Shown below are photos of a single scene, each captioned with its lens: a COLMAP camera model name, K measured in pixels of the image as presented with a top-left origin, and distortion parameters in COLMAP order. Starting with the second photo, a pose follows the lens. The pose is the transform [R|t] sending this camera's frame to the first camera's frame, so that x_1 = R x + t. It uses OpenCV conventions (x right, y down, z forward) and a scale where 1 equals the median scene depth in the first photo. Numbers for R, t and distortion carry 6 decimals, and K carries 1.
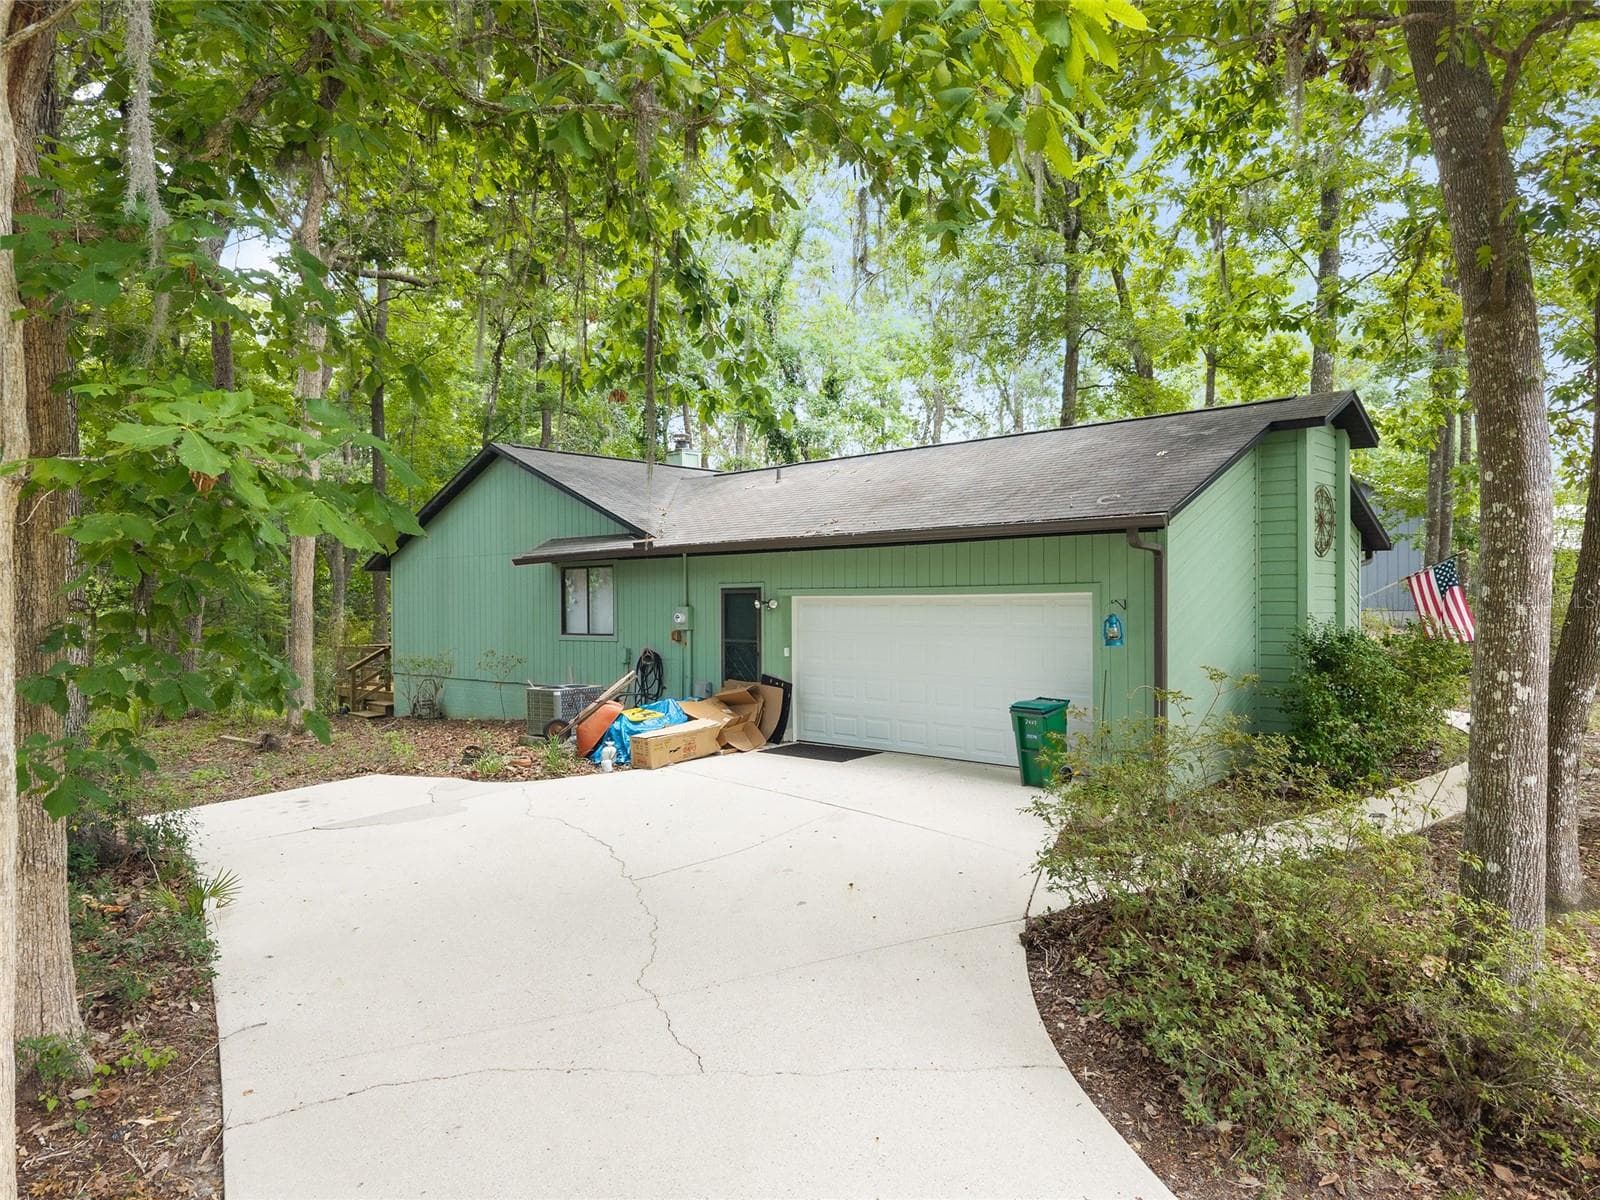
lens RADIAL K [[1053.2, 0, 799.2], [0, 1053.2, 598.4], [0, 0, 1]] dist [0.002511, -0.003237]
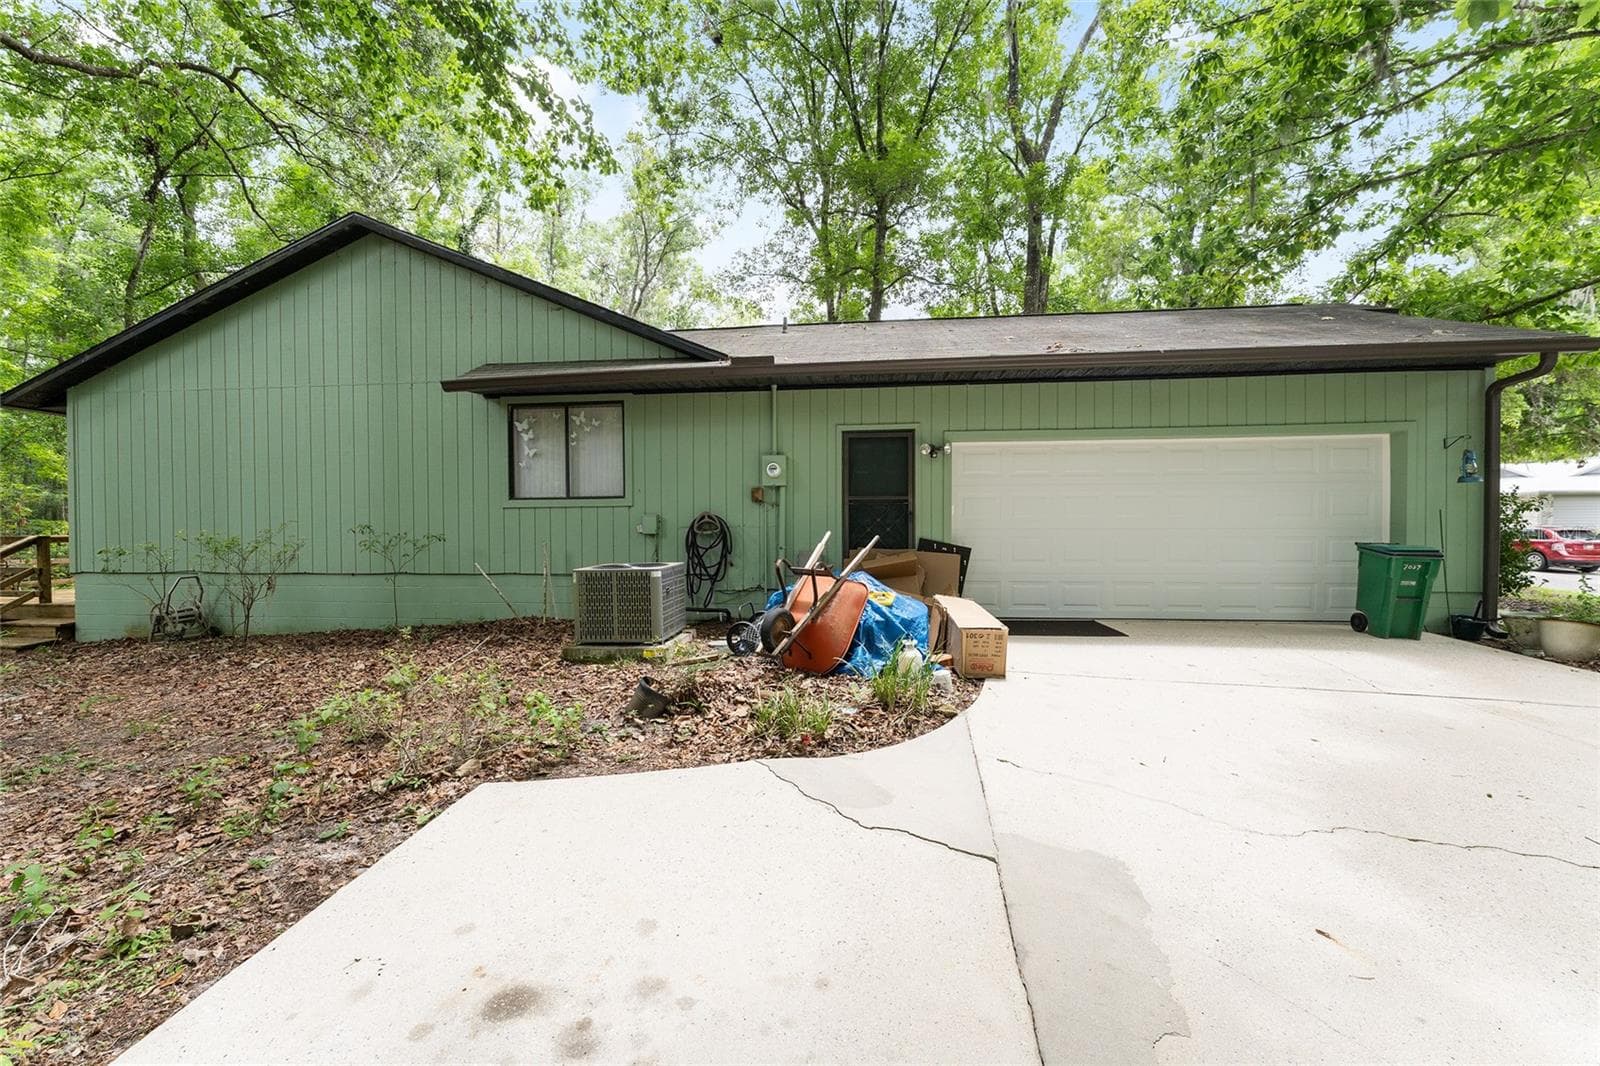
lens RADIAL K [[643.3, 0, 794.7], [0, 643.3, 534.2], [0, 0, 1]] dist [-0.005556, -0.000253]
pose [[0.809080, -0.003616, 0.587688, -0.365499], [-0.002858, 0.999945, 0.010086, 0.059158], [-0.587692, -0.009840, 0.809025, 0.608593]]
